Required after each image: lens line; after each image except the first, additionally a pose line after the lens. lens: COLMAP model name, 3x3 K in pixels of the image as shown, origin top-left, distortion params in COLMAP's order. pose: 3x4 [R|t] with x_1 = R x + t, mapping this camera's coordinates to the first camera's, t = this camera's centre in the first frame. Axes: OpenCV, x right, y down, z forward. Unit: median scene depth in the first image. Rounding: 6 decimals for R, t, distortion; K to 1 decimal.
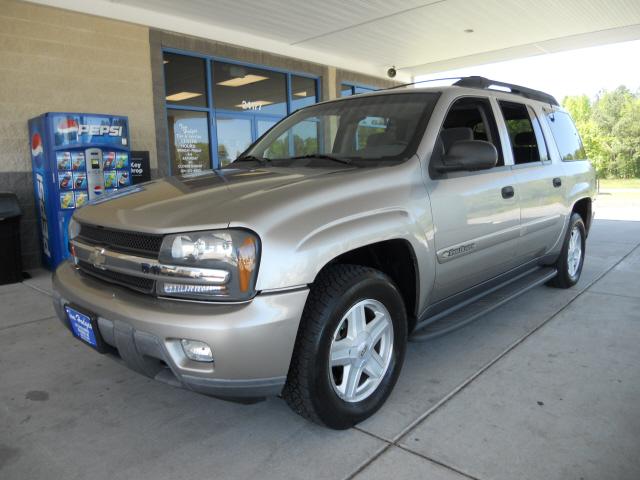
lens RADIAL K [[475.6, 0, 324.8], [0, 475.6, 238.7], [0, 0, 1]] dist [-0.030330, -0.012308]
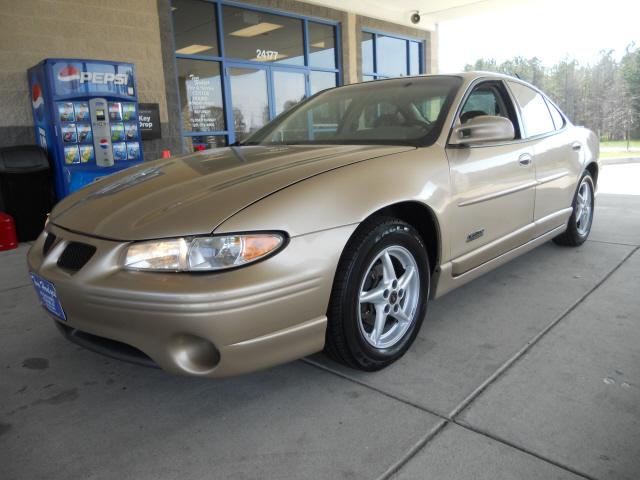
lens RADIAL K [[475.6, 0, 323.6], [0, 475.6, 241.2], [0, 0, 1]] dist [-0.030330, -0.012308]
pose [[0.999281, -0.009224, -0.036769, -0.017647], [0.011975, 0.997090, 0.075291, 0.022222], [0.035968, -0.075677, 0.996483, 0.076045]]
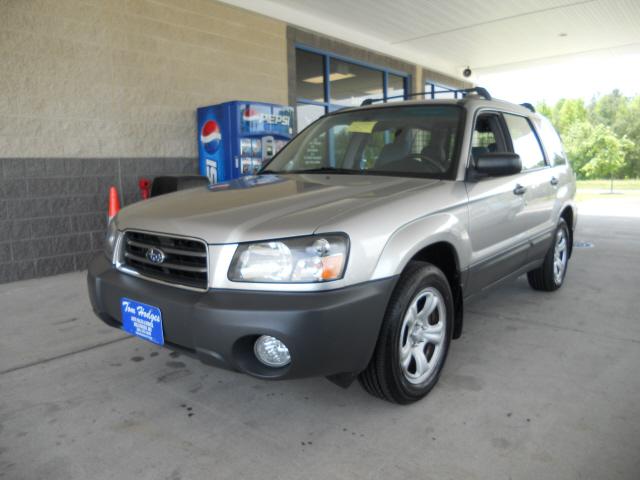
lens RADIAL K [[475.6, 0, 321.5], [0, 475.6, 236.3], [0, 0, 1]] dist [-0.030330, -0.012308]
pose [[0.999724, 0.004728, 0.023031, -0.377946], [-0.004494, 0.999938, -0.010210, 0.041178], [-0.023078, 0.010104, 0.999683, -0.059679]]
